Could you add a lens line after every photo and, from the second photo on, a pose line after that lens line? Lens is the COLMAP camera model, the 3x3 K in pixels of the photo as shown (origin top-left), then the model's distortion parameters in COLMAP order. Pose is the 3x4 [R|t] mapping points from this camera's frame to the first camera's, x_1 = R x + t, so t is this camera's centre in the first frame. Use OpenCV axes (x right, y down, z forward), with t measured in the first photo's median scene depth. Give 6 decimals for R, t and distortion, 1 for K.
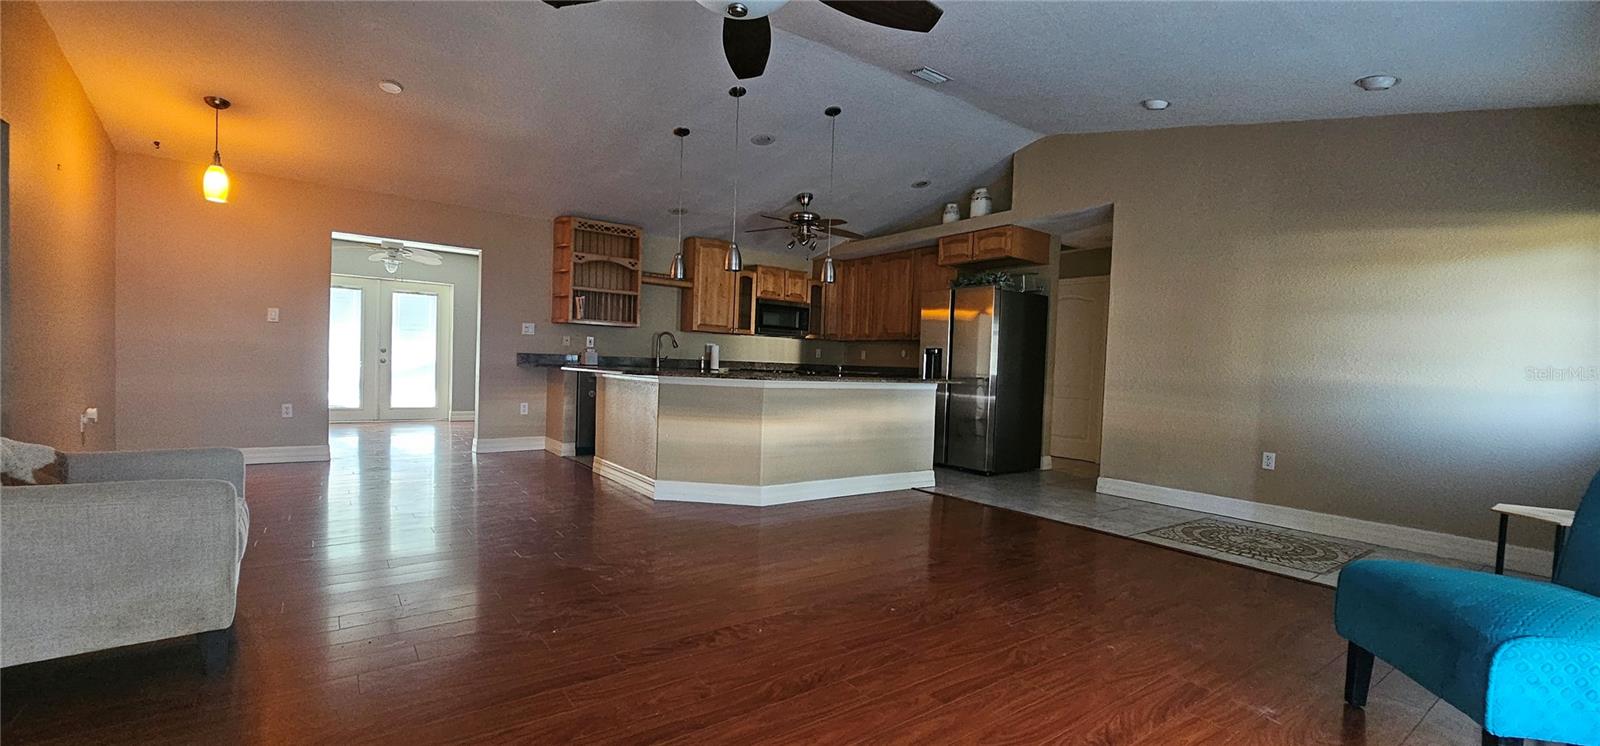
lens RADIAL K [[650.6, 0, 801.7], [0, 650.6, 383.7], [0, 0, 1]] dist [-0.003869, 0.003455]
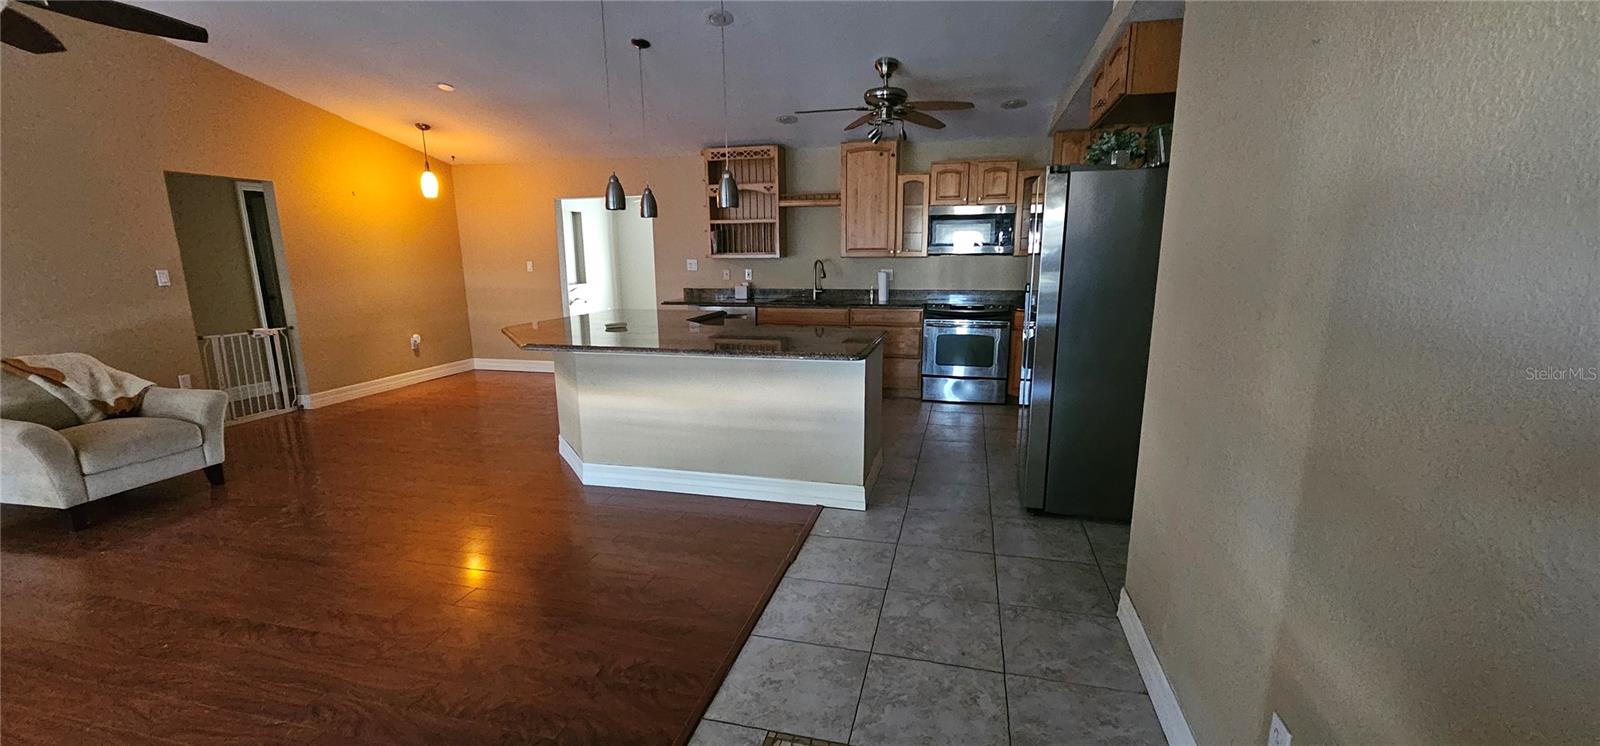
lens RADIAL K [[650.6, 0, 801.7], [0, 650.6, 383.7], [0, 0, 1]] dist [-0.003869, 0.003455]
pose [[0.641816, 0.110972, -0.758787, 0.523567], [0.009104, 0.988302, 0.152239, -0.053273], [0.766805, -0.104618, 0.633297, 0.447109]]
